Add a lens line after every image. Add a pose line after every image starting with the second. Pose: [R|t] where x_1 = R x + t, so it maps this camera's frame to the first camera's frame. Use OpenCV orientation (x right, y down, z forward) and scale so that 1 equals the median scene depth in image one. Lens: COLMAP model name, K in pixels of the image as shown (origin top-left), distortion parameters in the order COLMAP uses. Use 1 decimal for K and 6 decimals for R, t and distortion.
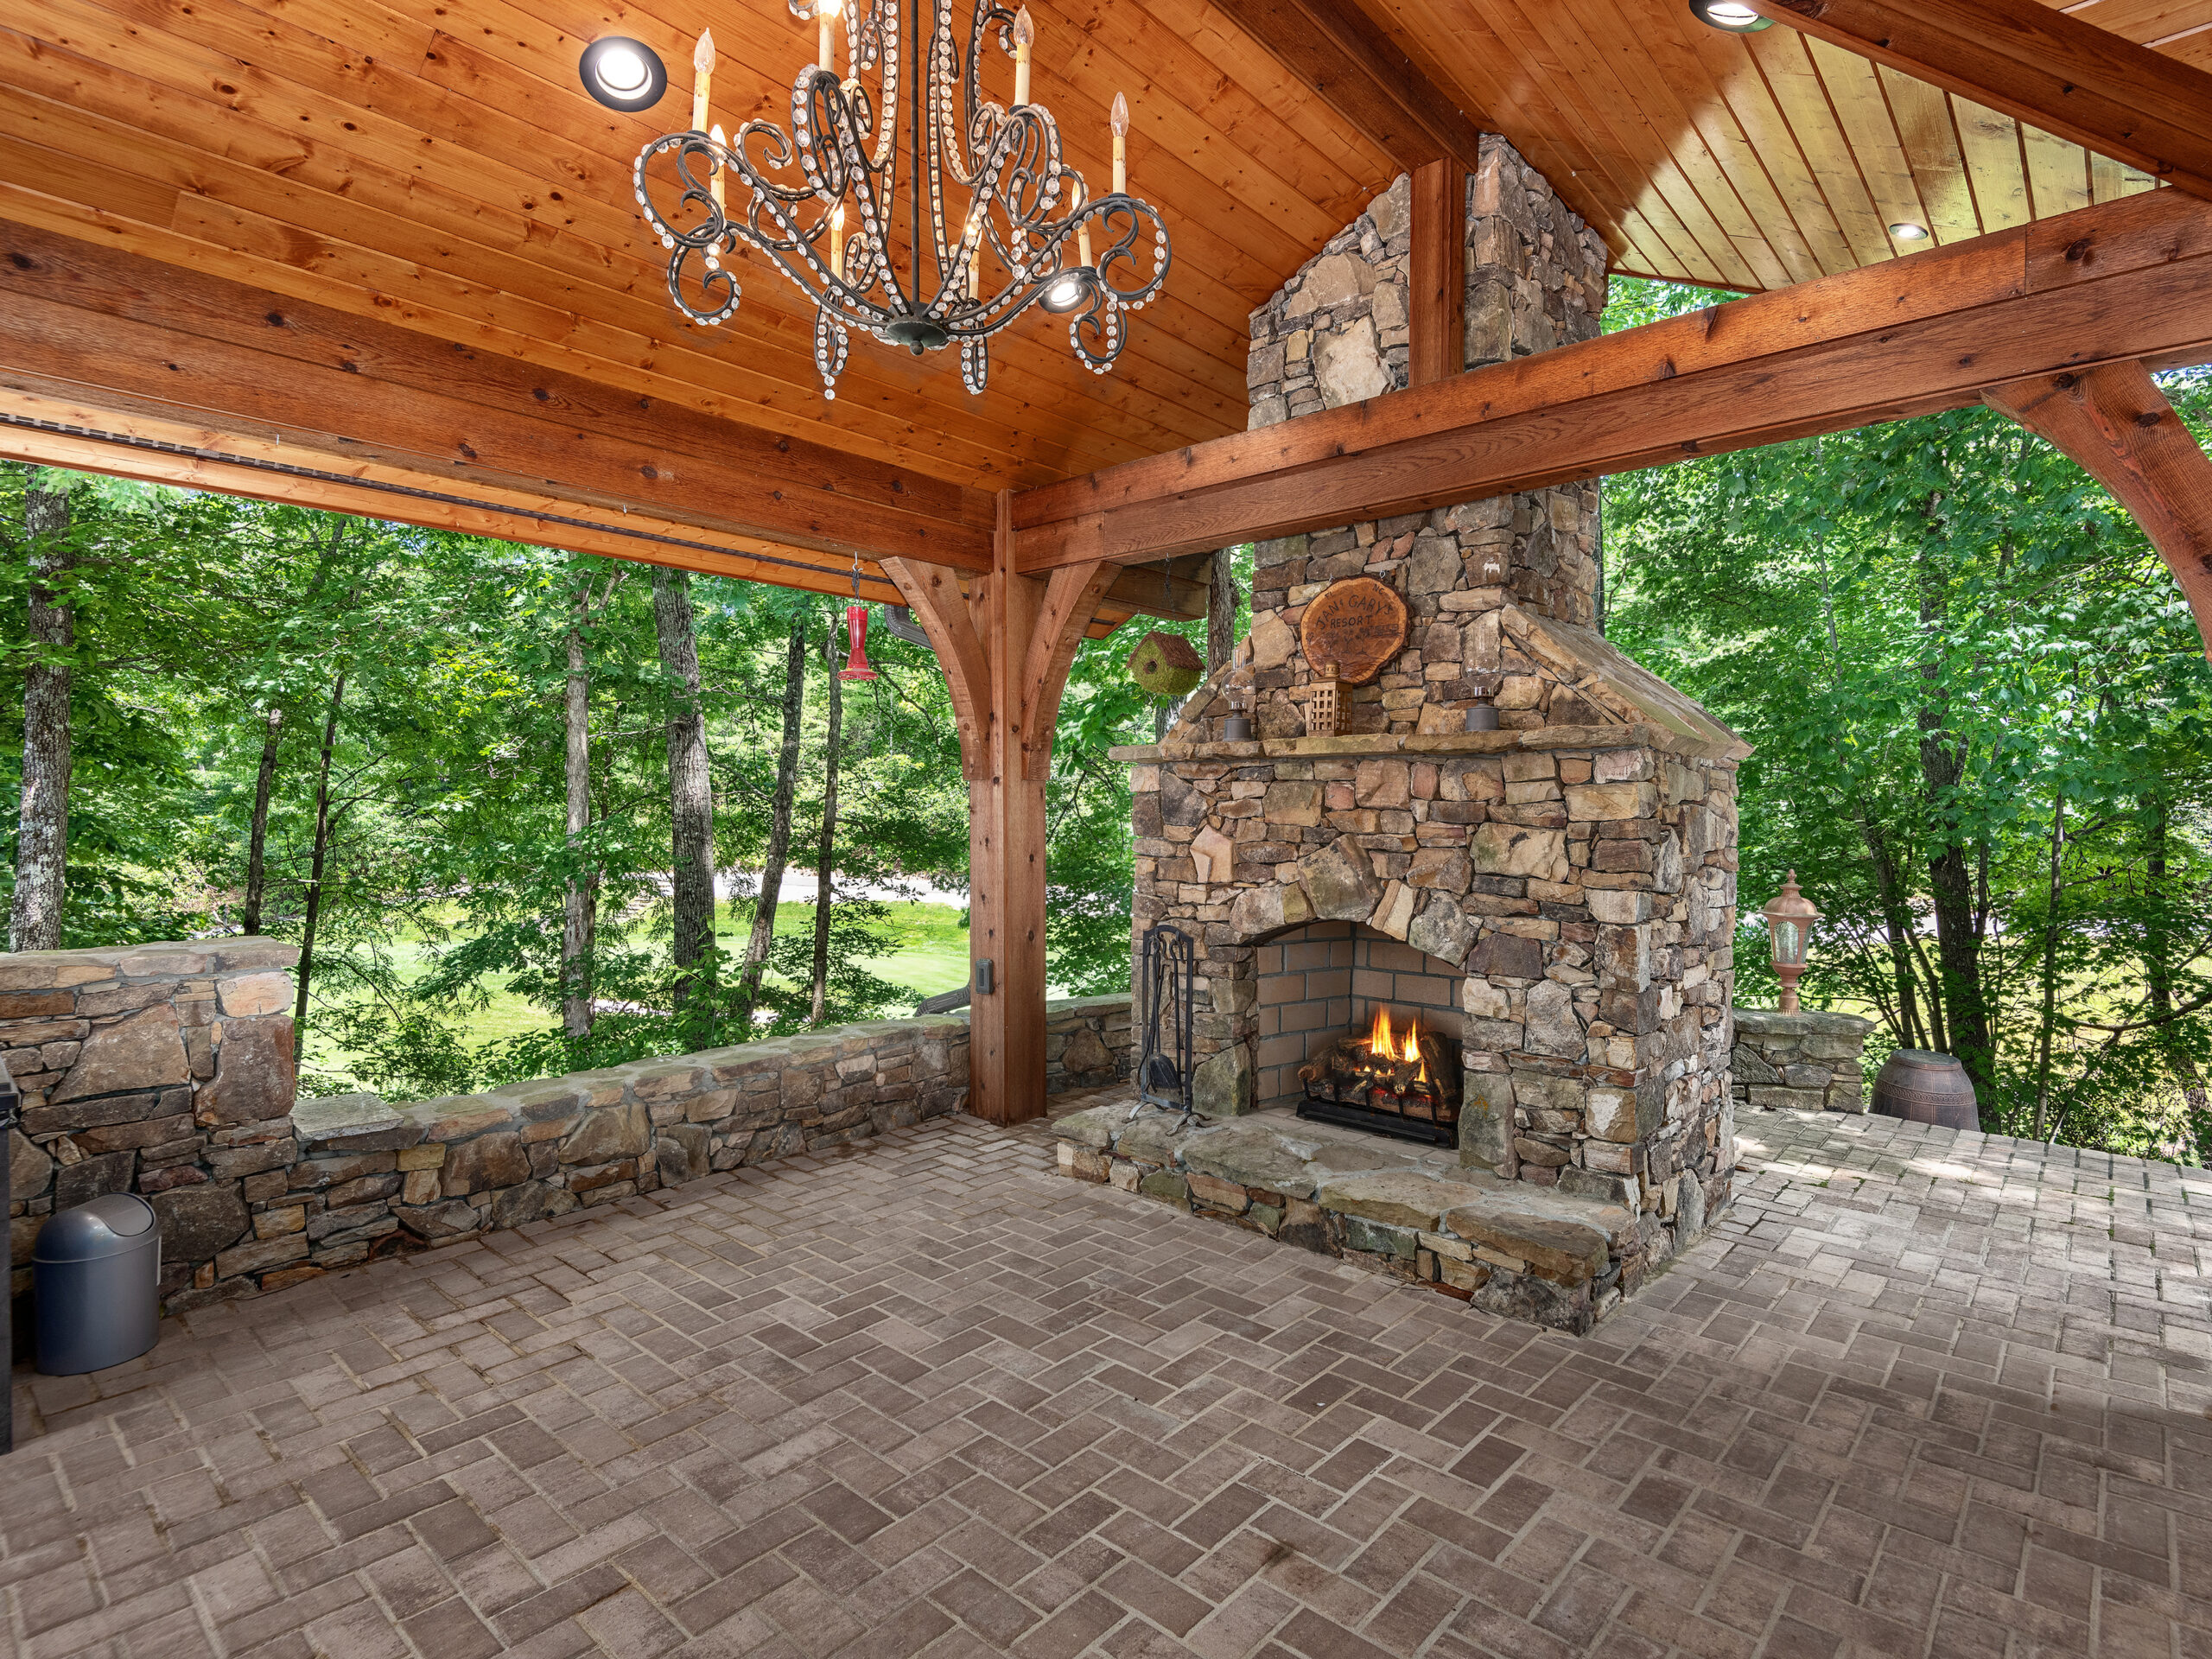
lens RADIAL K [[1144.9, 0, 1106.0], [0, 1144.9, 829.5], [0, 0, 1]] dist [0.042738, -0.023756]
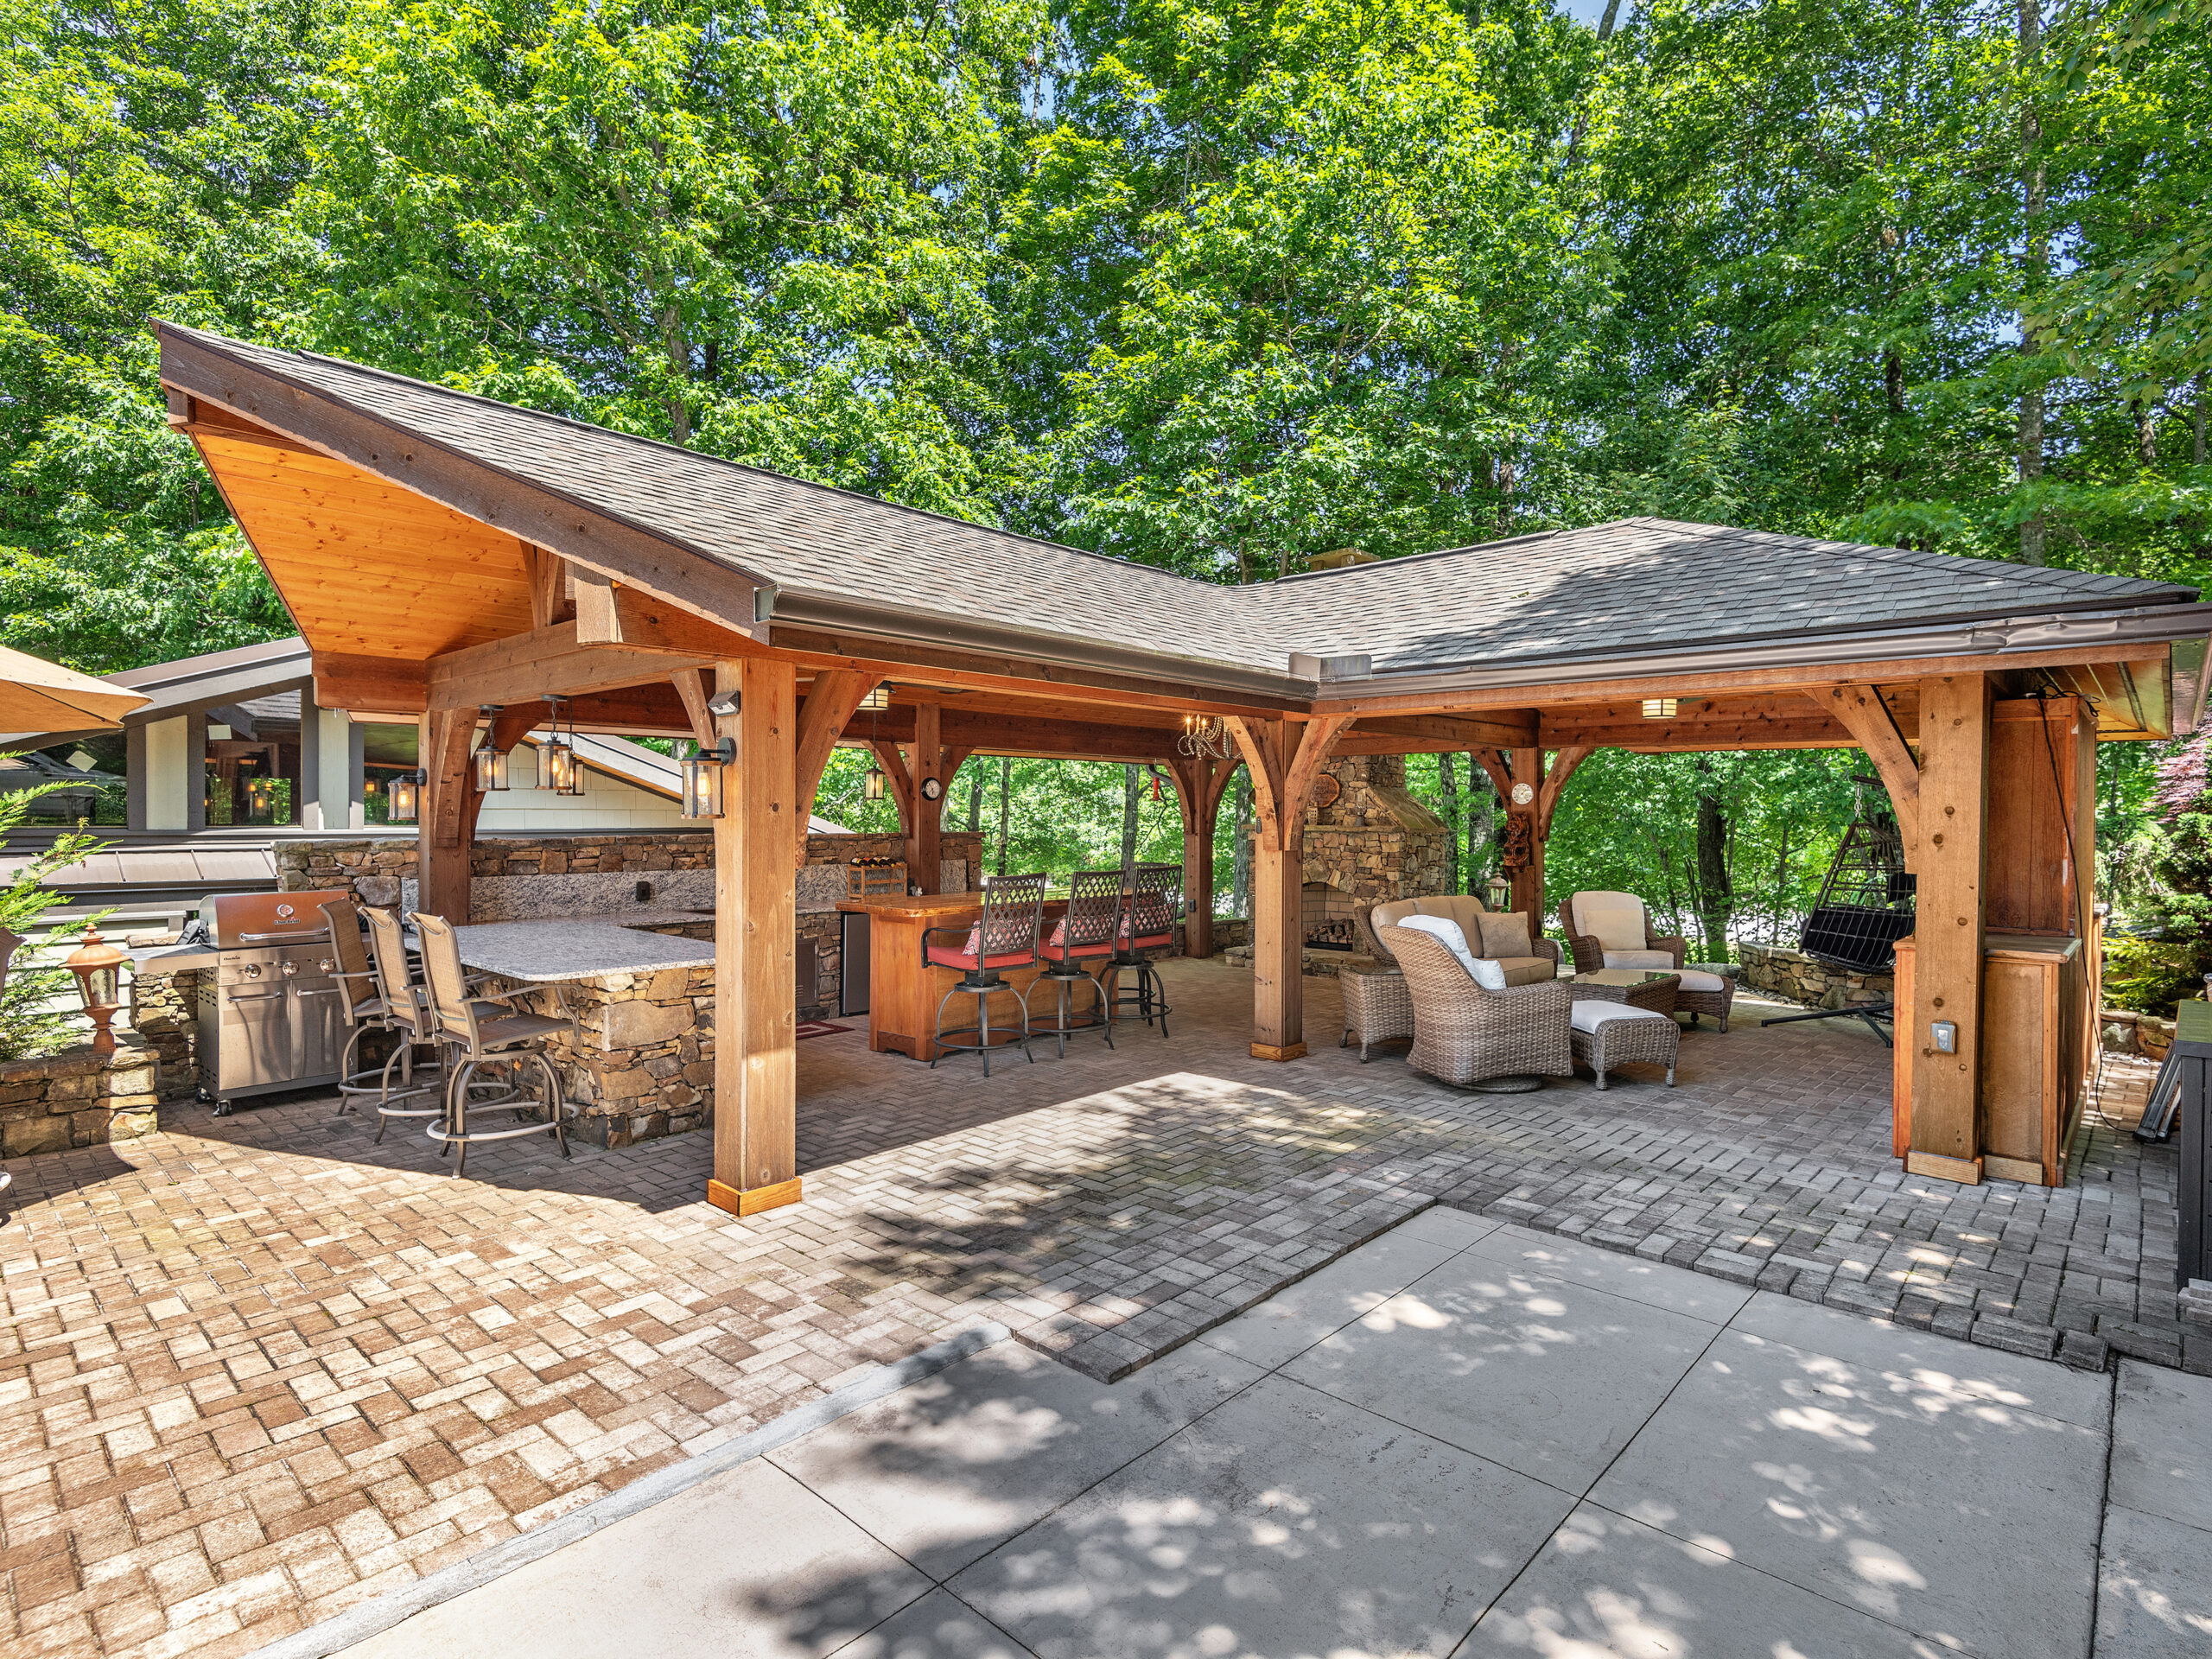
lens RADIAL K [[1089.0, 0, 1136.4], [0, 1089.0, 835.4], [0, 0, 1]] dist [0.001344, -0.000039]
pose [[0.999978, 0.004601, 0.004778, -0.335558], [-0.004575, 0.999975, -0.005337, -0.034574], [-0.004802, 0.005315, 0.999974, -2.135409]]
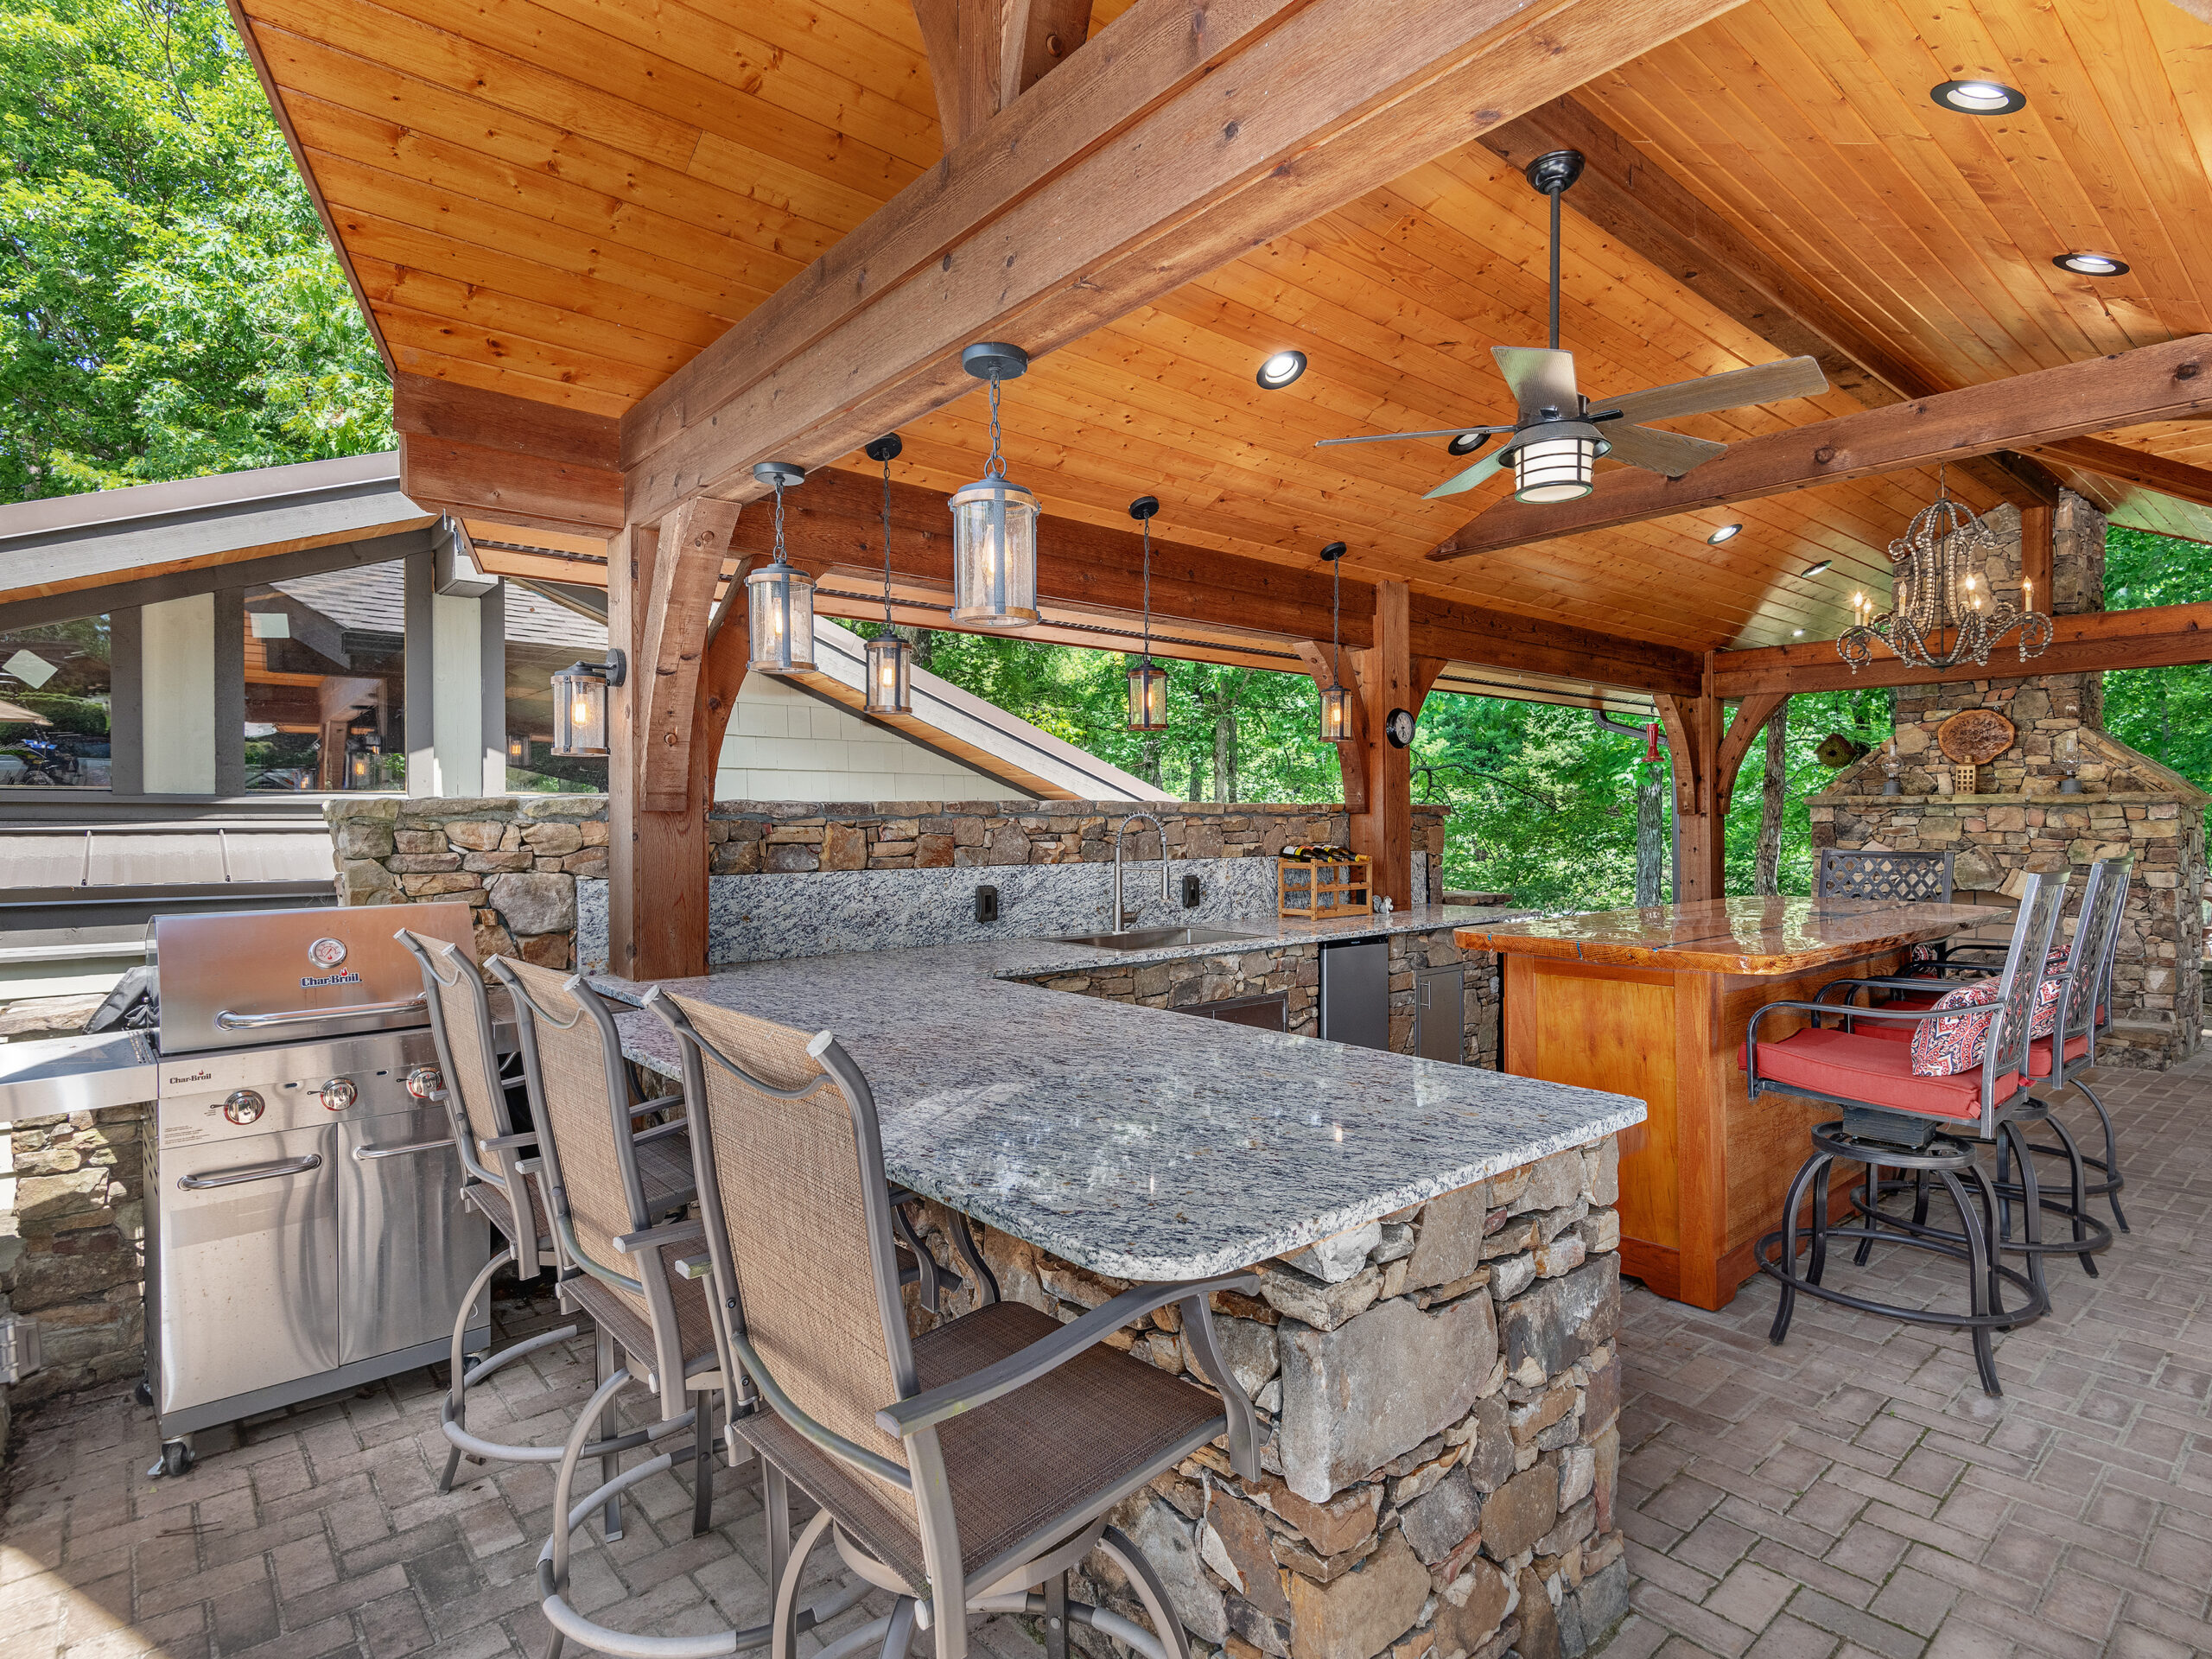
lens RADIAL K [[1144.9, 0, 1106.0], [0, 1144.9, 829.5], [0, 0, 1]] dist [0.042738, -0.023756]
pose [[0.991034, -0.001179, -0.133602, -1.014884], [-0.000736, 0.999898, -0.014283, 0.007459], [0.133605, 0.014254, 0.990932, -1.163343]]
